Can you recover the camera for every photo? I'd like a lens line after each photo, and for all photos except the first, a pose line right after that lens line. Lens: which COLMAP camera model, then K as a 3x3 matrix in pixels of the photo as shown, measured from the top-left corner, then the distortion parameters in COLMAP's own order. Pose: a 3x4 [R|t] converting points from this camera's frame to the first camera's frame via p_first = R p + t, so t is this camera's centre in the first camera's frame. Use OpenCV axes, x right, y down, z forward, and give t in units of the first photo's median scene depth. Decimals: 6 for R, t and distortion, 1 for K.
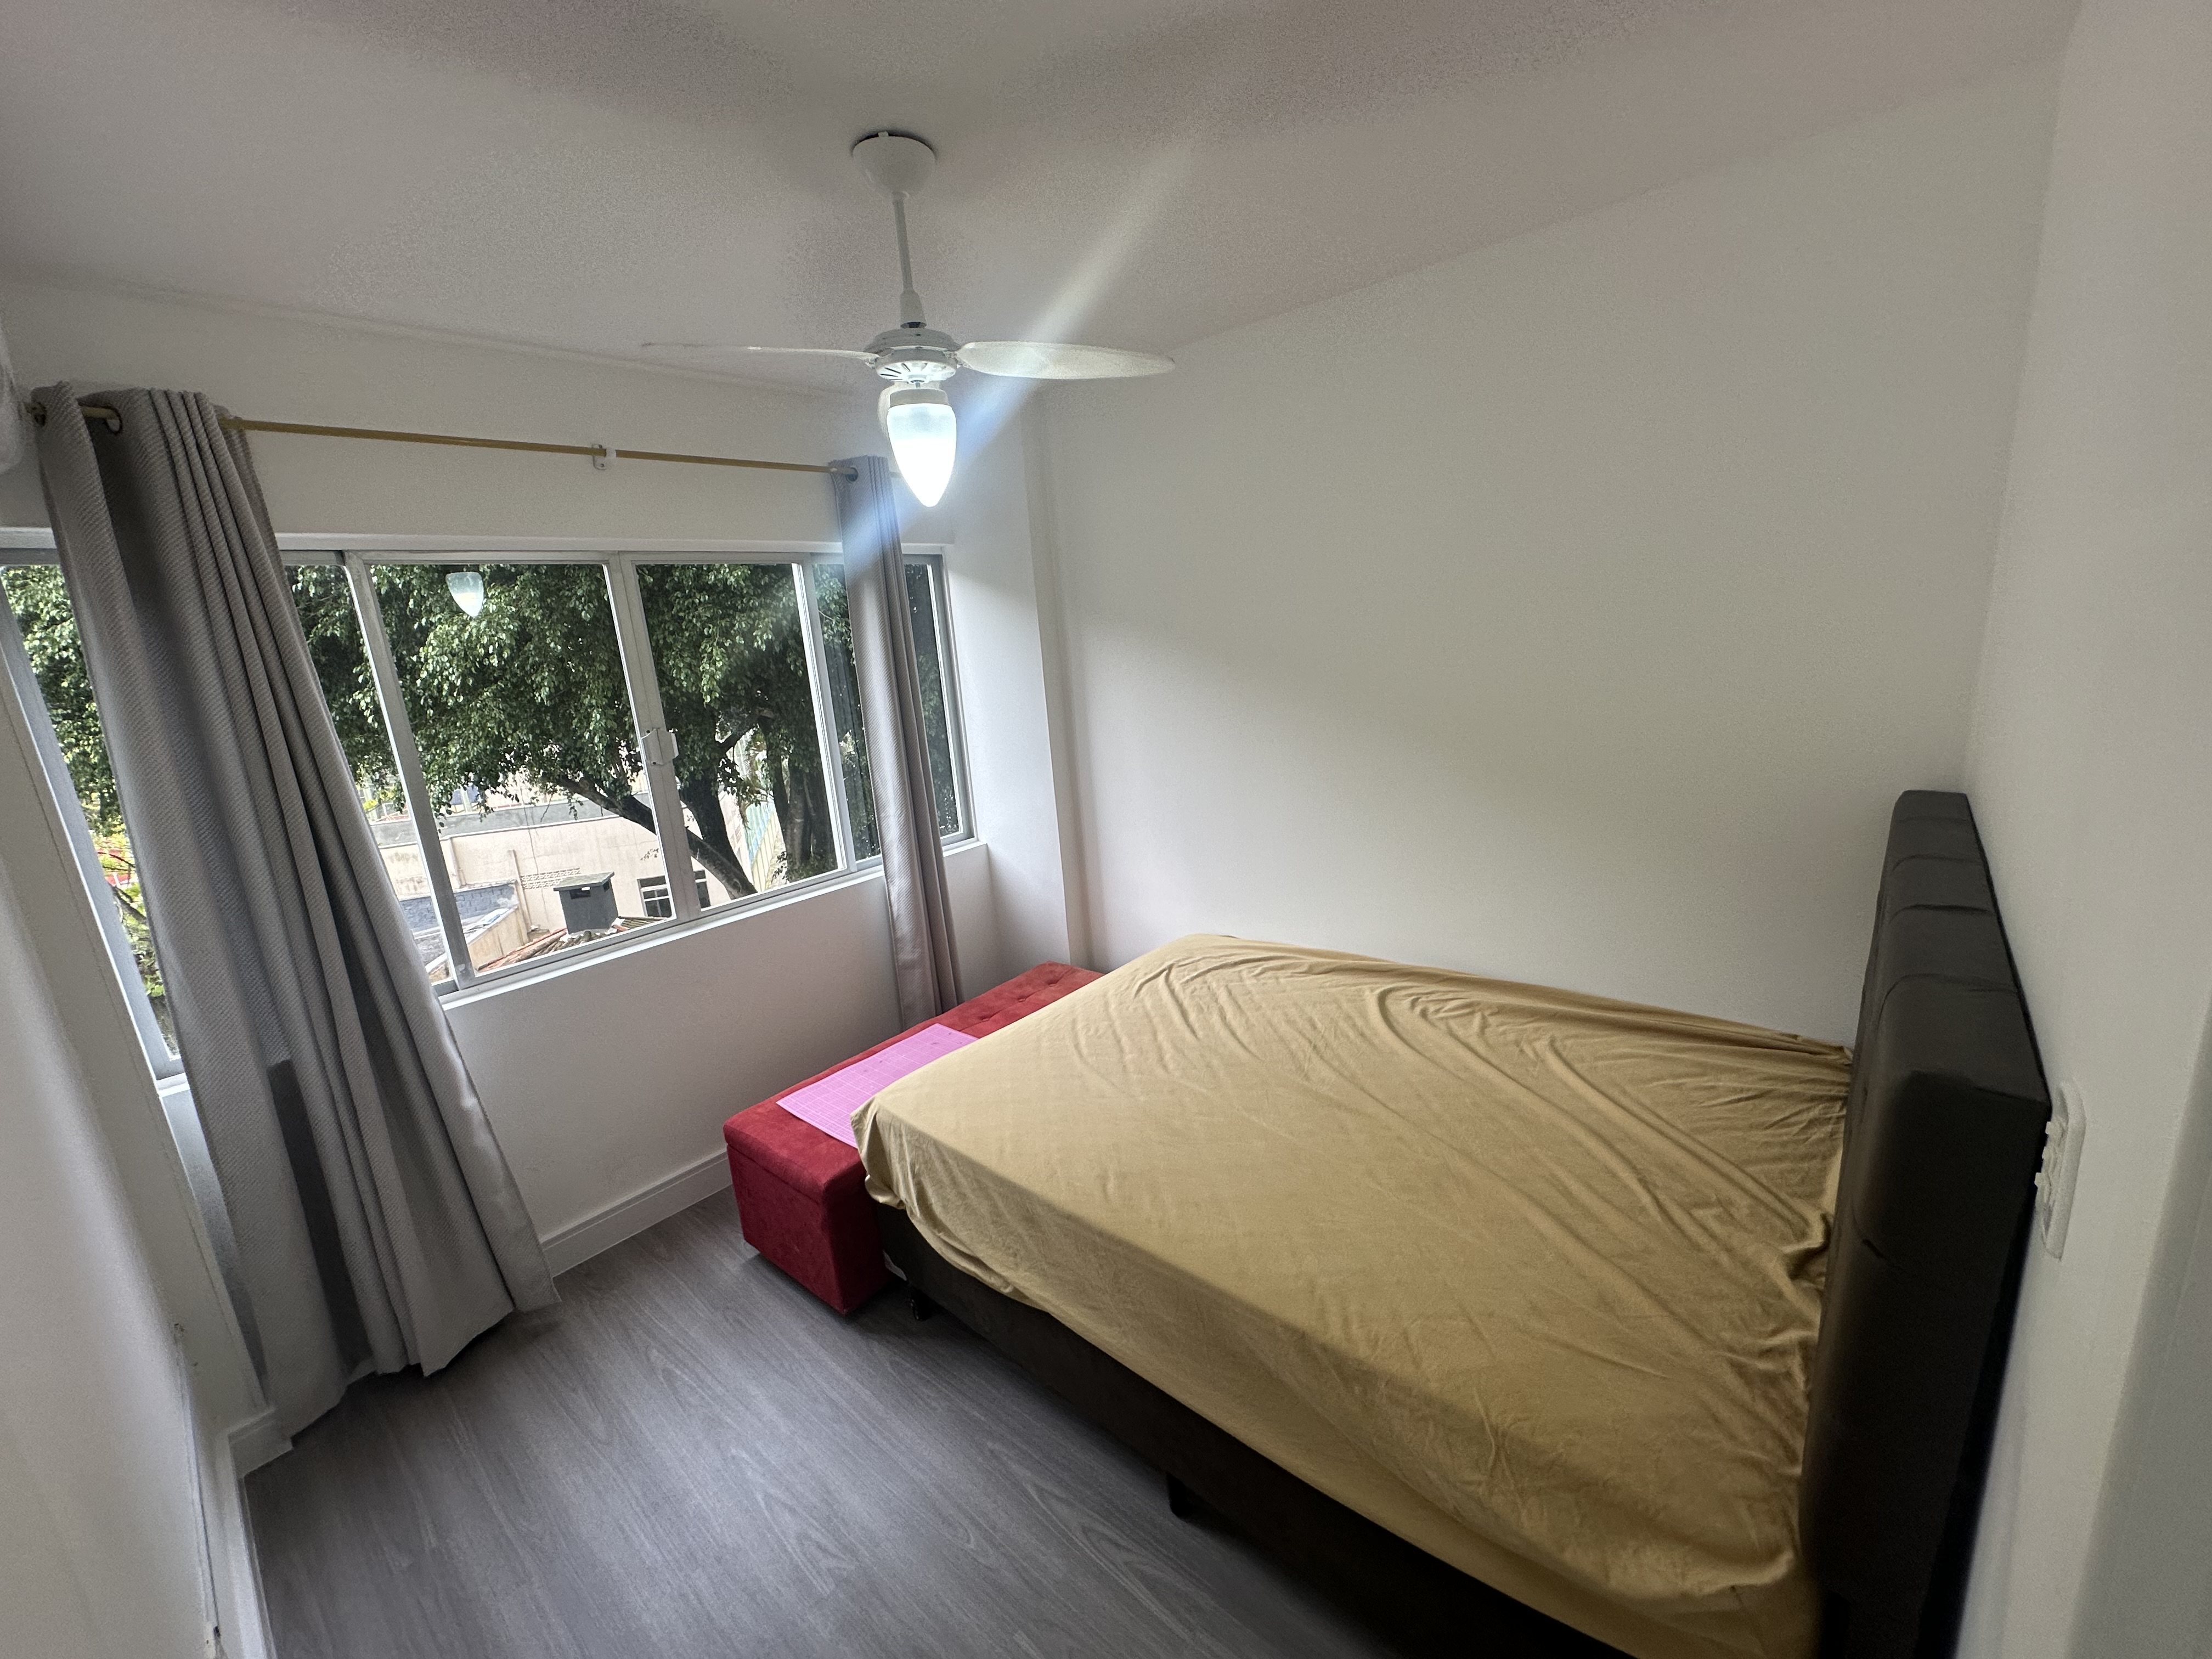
lens RADIAL K [[882.0, 0, 1106.0], [0, 882.0, 829.5], [0, 0, 1]] dist [-0.001492, 0.000569]
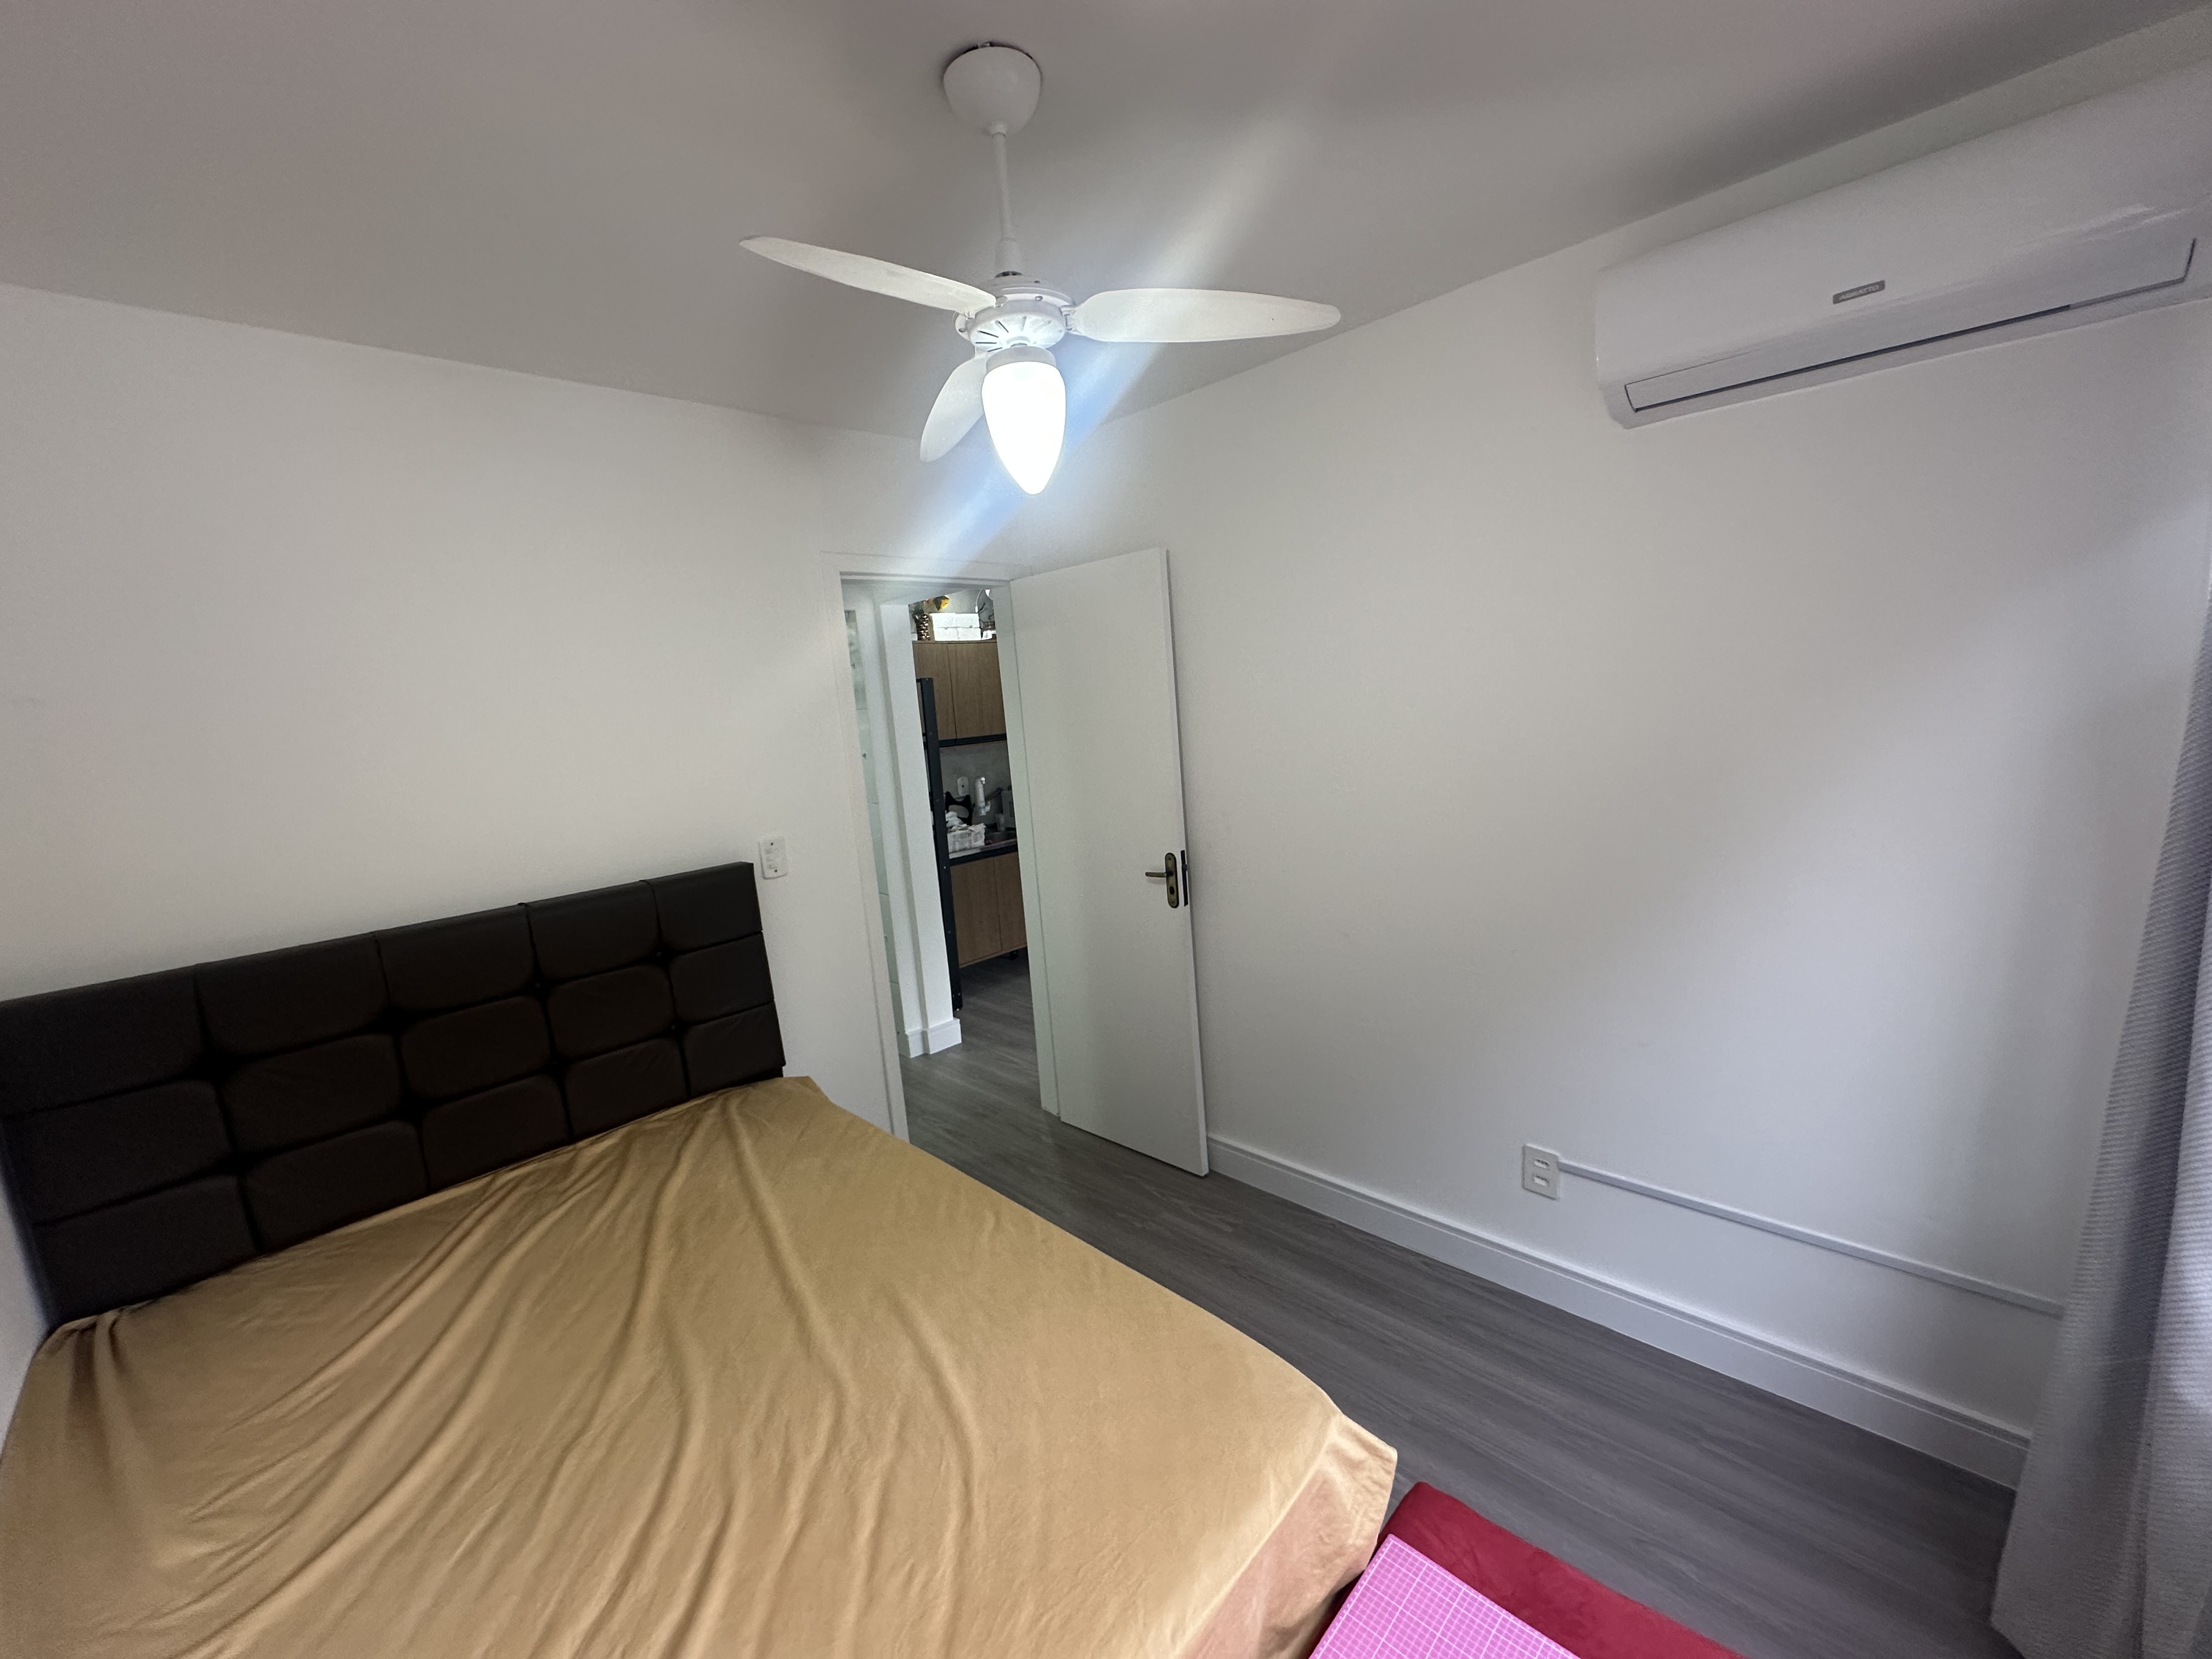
lens RADIAL K [[882.0, 0, 1106.0], [0, 882.0, 829.5], [0, 0, 1]] dist [-0.001492, 0.000569]
pose [[-0.985884, 0.148676, 0.076999, -0.205186], [0.166505, 0.918917, 0.357586, -0.261376], [-0.017591, 0.365359, -0.930700, 1.347167]]
